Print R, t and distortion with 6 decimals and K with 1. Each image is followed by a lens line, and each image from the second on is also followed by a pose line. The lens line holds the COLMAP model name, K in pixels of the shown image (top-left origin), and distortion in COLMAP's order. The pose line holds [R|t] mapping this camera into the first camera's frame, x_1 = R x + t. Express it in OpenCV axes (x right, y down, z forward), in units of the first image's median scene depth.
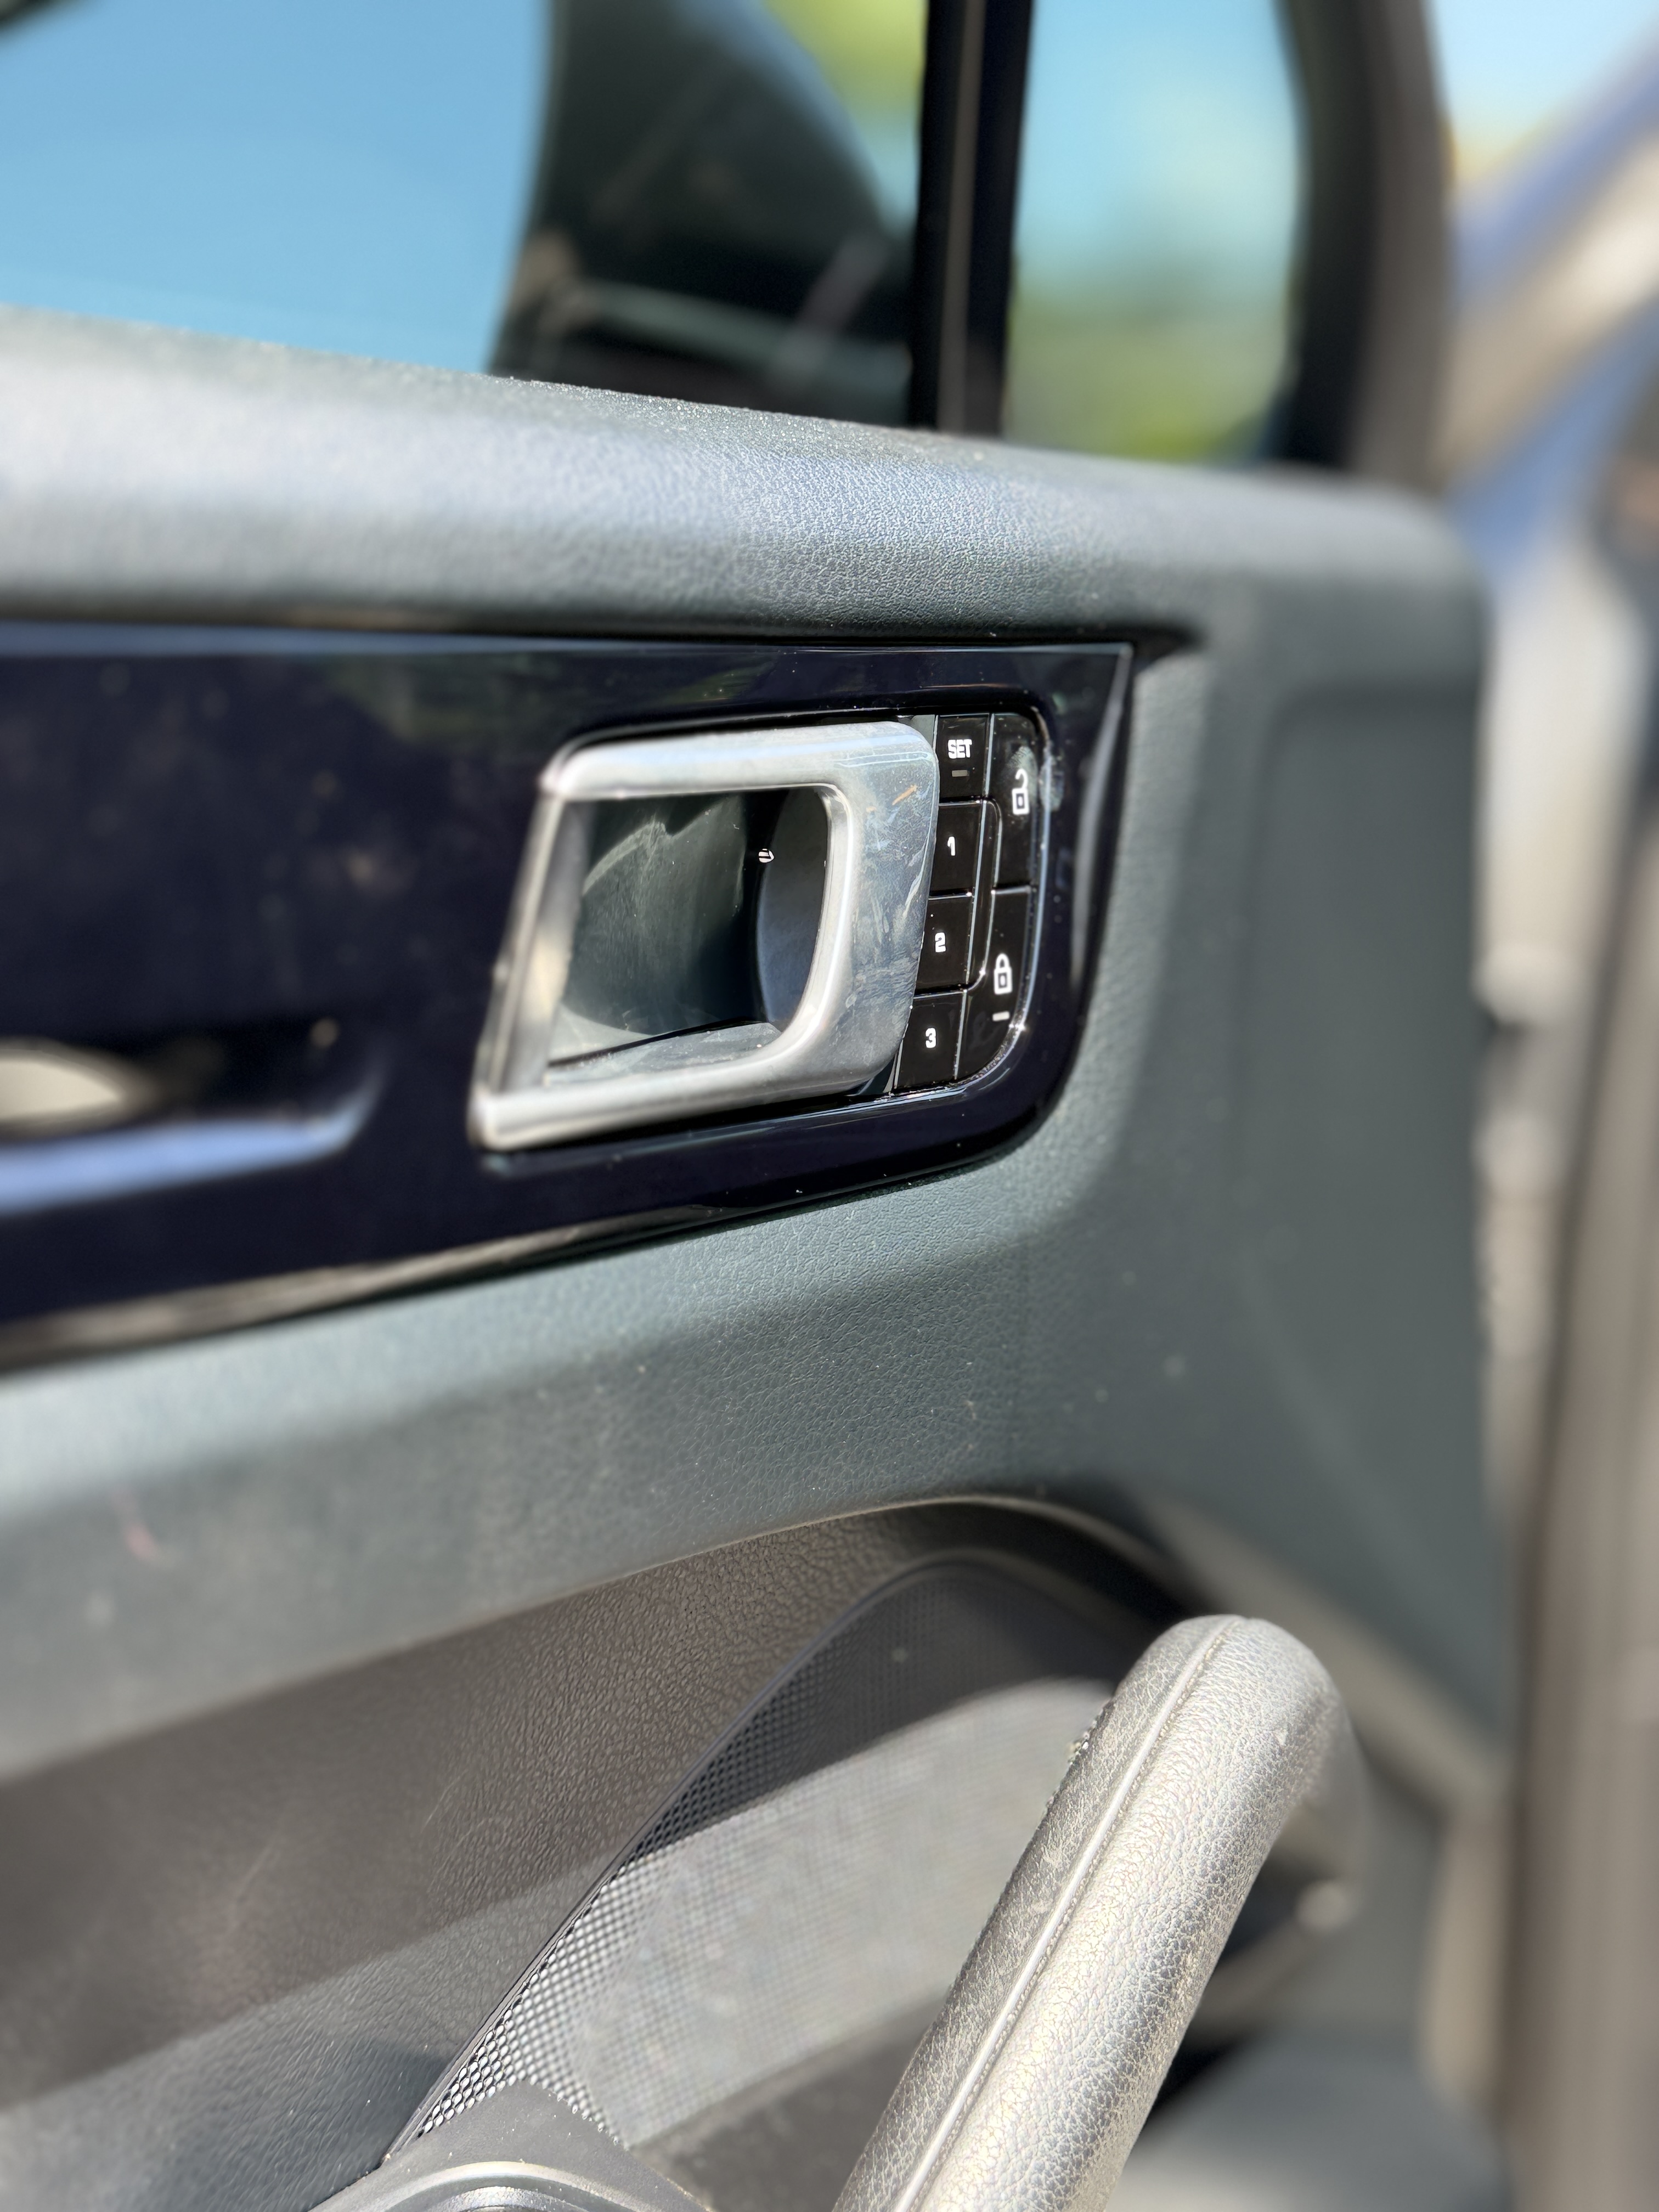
lens RADIAL K [[2651.9, 0, 829.5], [0, 2651.9, 1117.2], [0, 0, 1]] dist [0.190658, -0.495730]
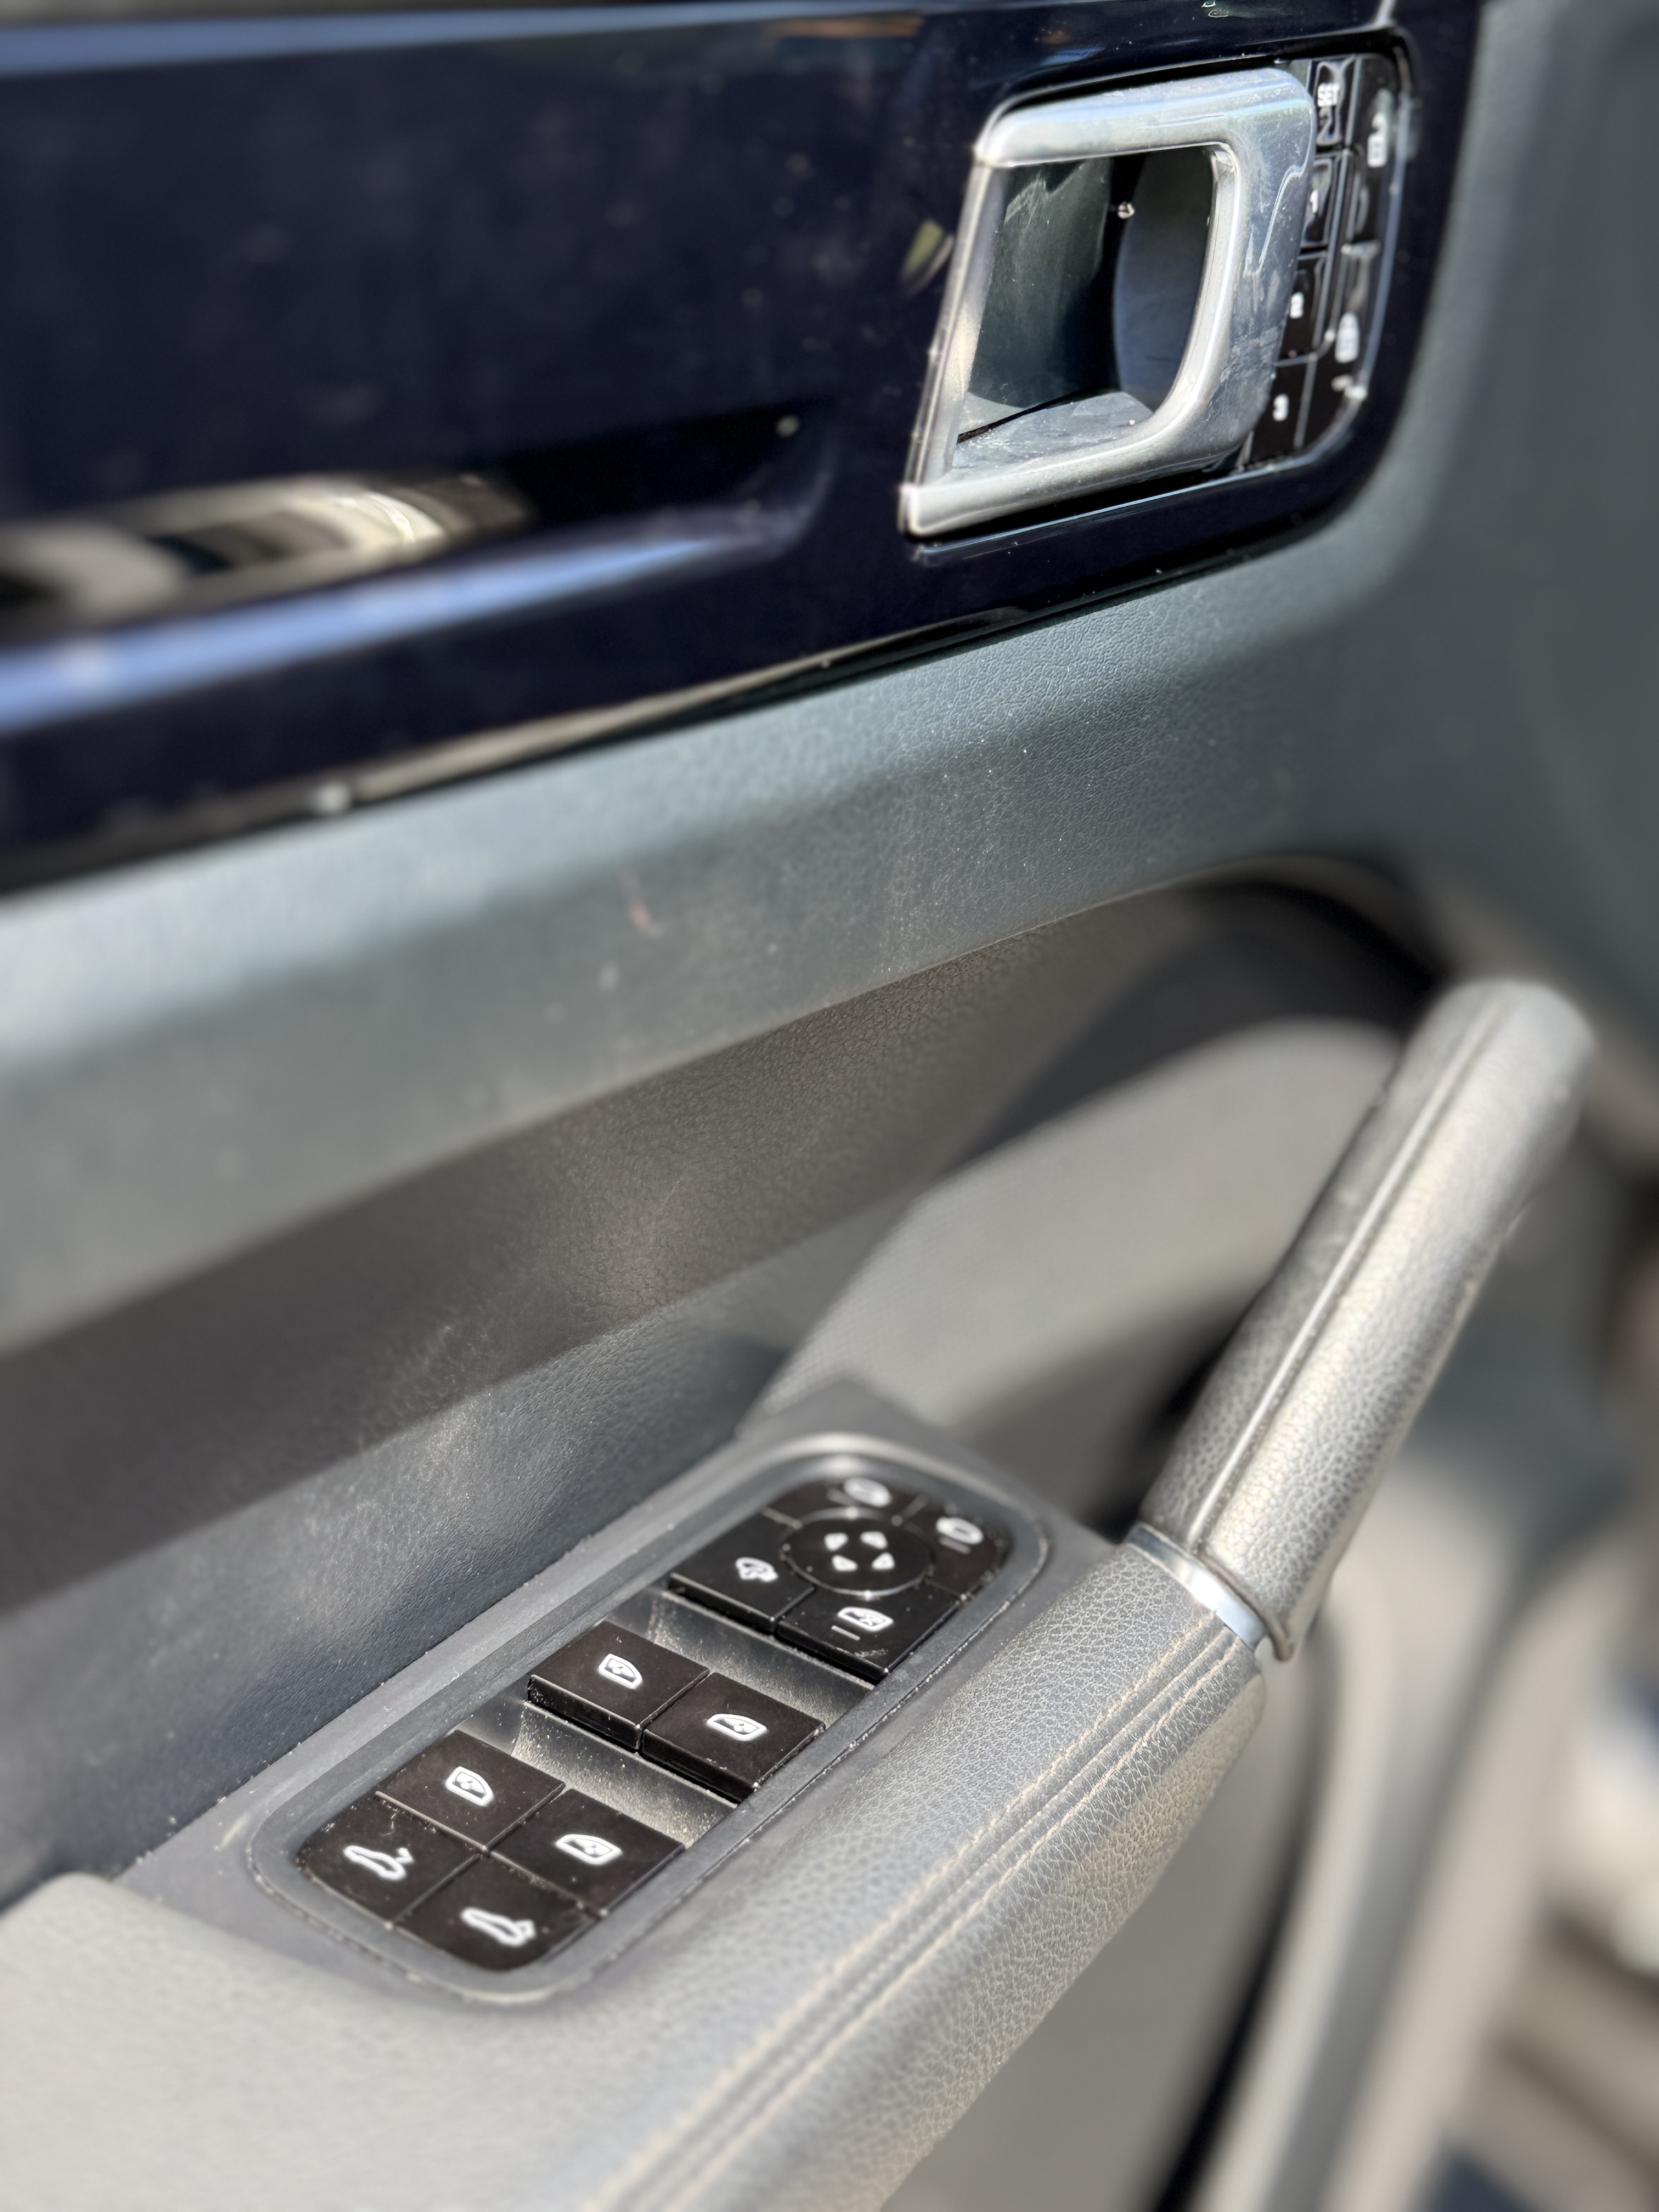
lens RADIAL K [[2651.9, 0, 829.5], [0, 2651.9, 1117.2], [0, 0, 1]] dist [0.190658, -0.495730]
pose [[0.999671, 0.024565, -0.007364, -0.127268], [-0.021832, 0.965833, 0.258243, -0.032546], [0.013456, -0.257997, 0.966052, -0.045760]]
